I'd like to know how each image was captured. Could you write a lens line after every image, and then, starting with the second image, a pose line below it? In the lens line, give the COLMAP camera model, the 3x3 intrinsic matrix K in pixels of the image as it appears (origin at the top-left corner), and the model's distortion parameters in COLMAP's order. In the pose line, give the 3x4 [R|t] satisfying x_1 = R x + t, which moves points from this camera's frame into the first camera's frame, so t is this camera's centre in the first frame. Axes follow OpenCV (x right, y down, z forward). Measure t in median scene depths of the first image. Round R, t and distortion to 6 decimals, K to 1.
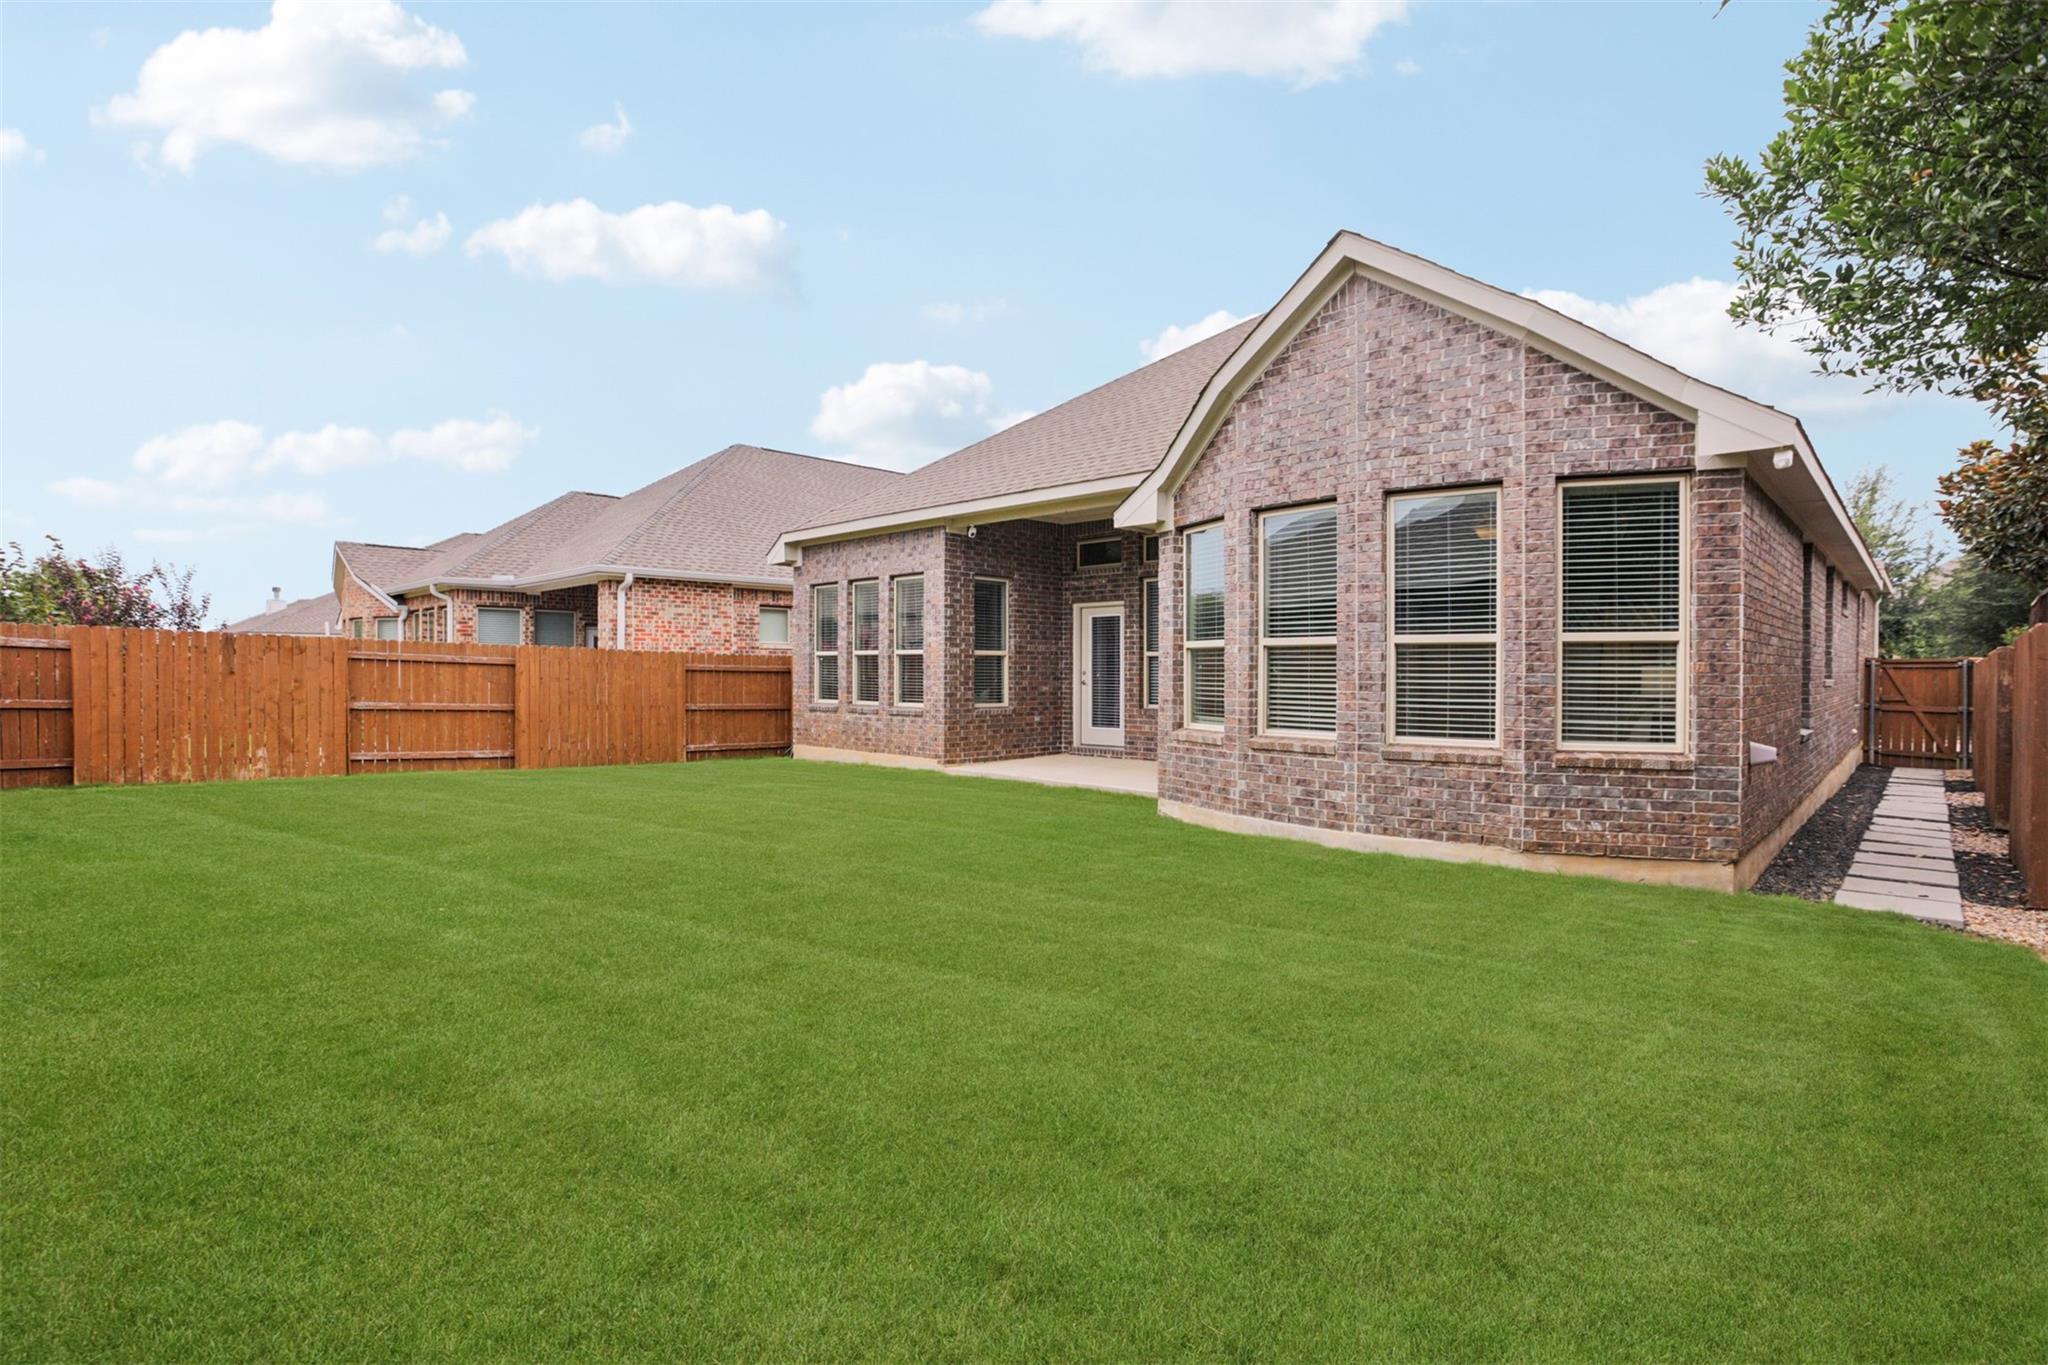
lens RADIAL K [[972.1, 0, 993.1], [0, 972.1, 658.5], [0, 0, 1]] dist [-0.032853, 0.000918]
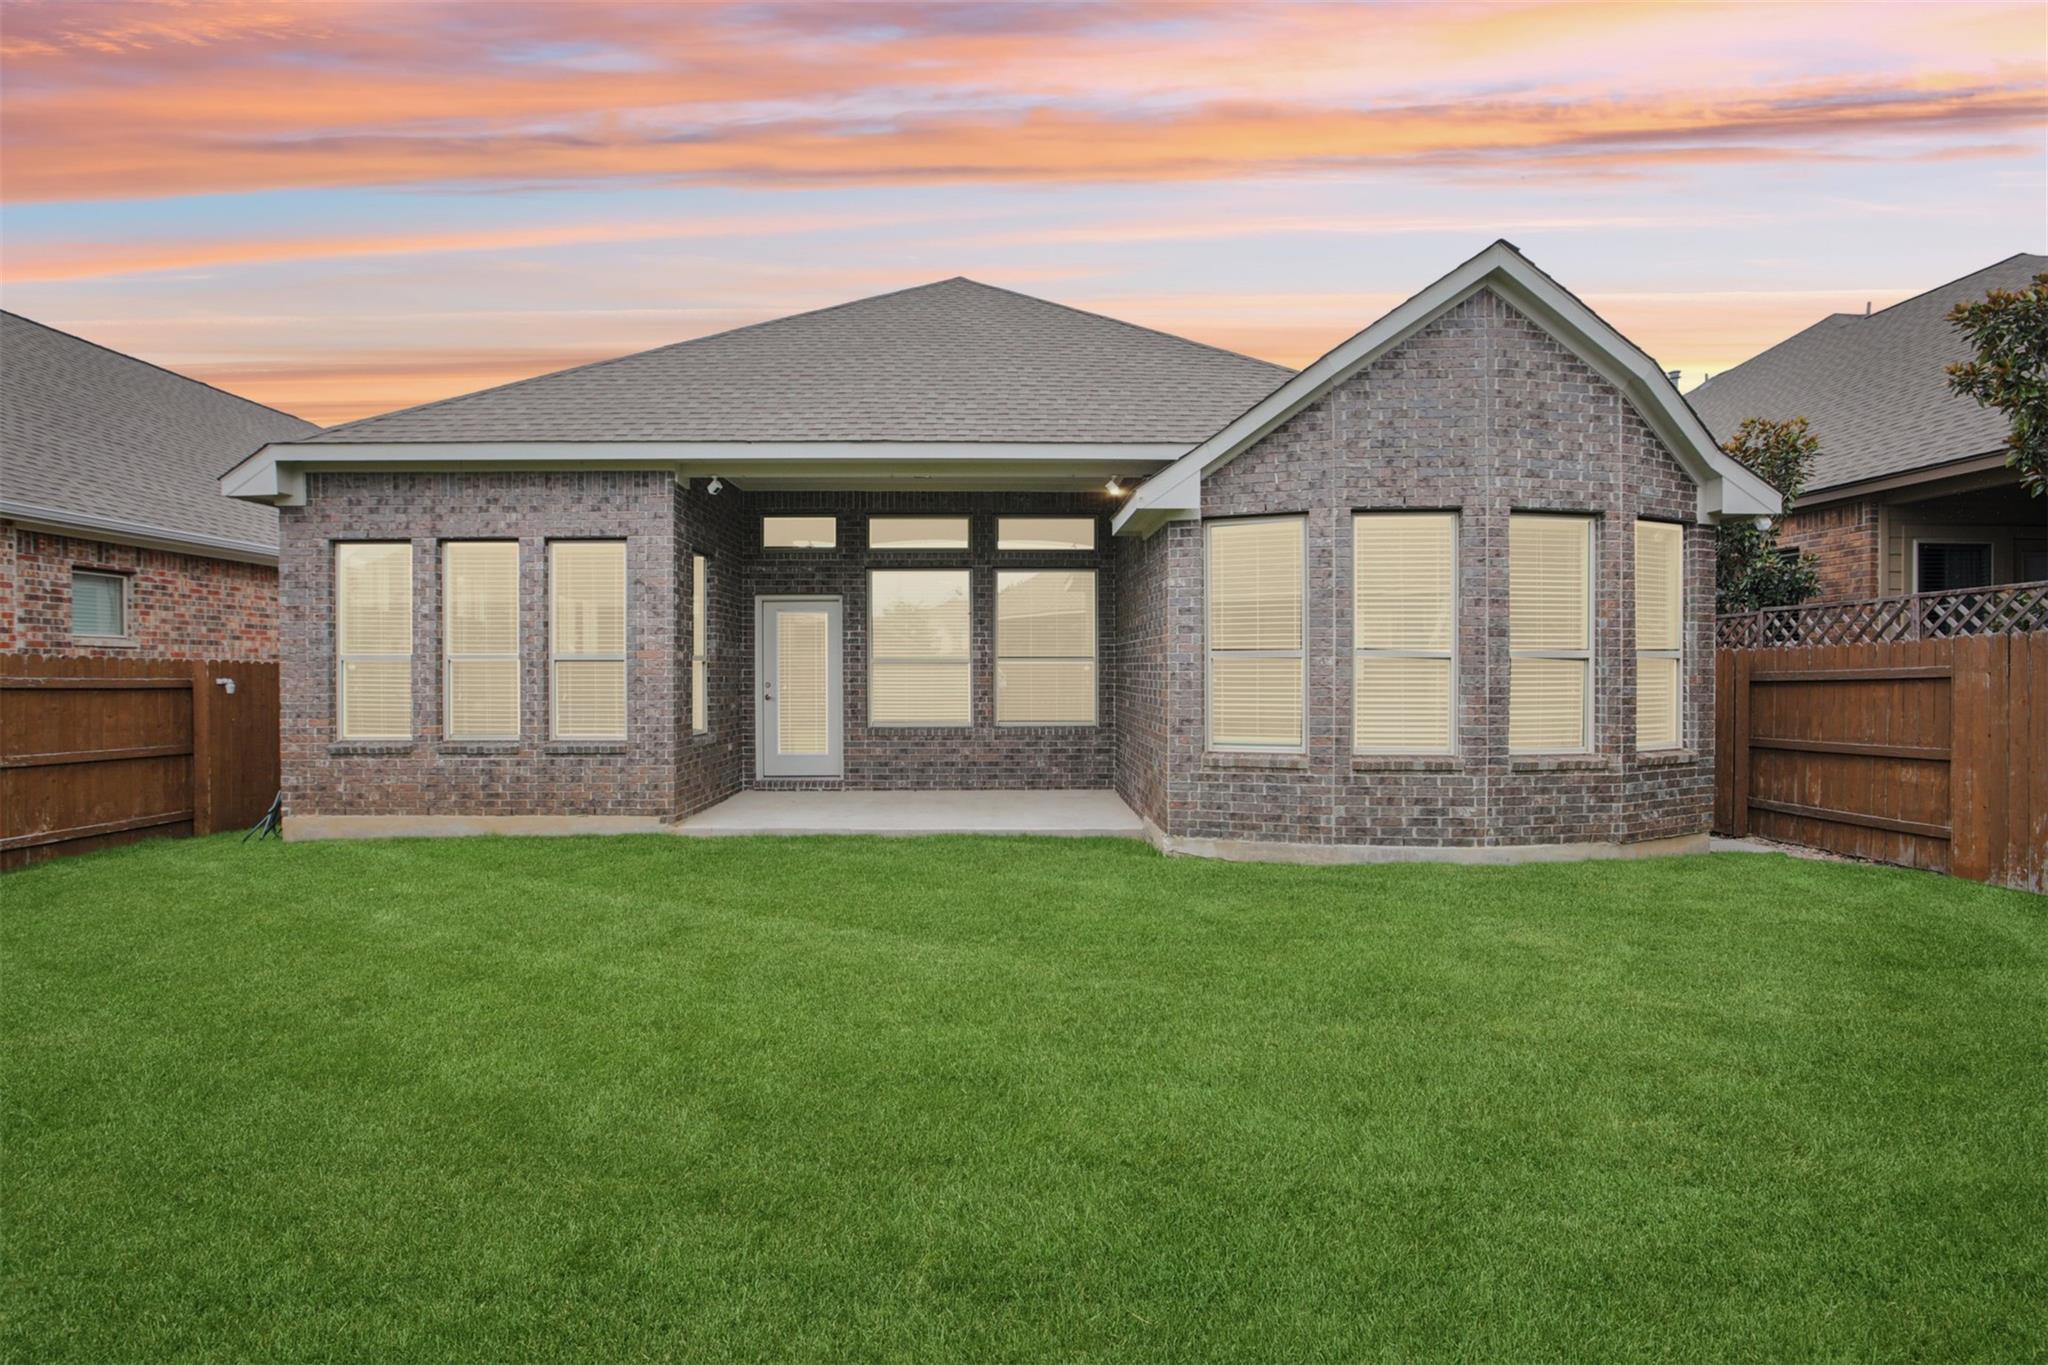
lens RADIAL K [[972.1, 0, 993.1], [0, 972.1, 658.5], [0, 0, 1]] dist [-0.032853, 0.000918]
pose [[0.698218, 0.005547, 0.715863, -0.638045], [-0.004164, 0.999985, -0.003688, -0.007708], [-0.715873, -0.000406, 0.698231, 0.617958]]
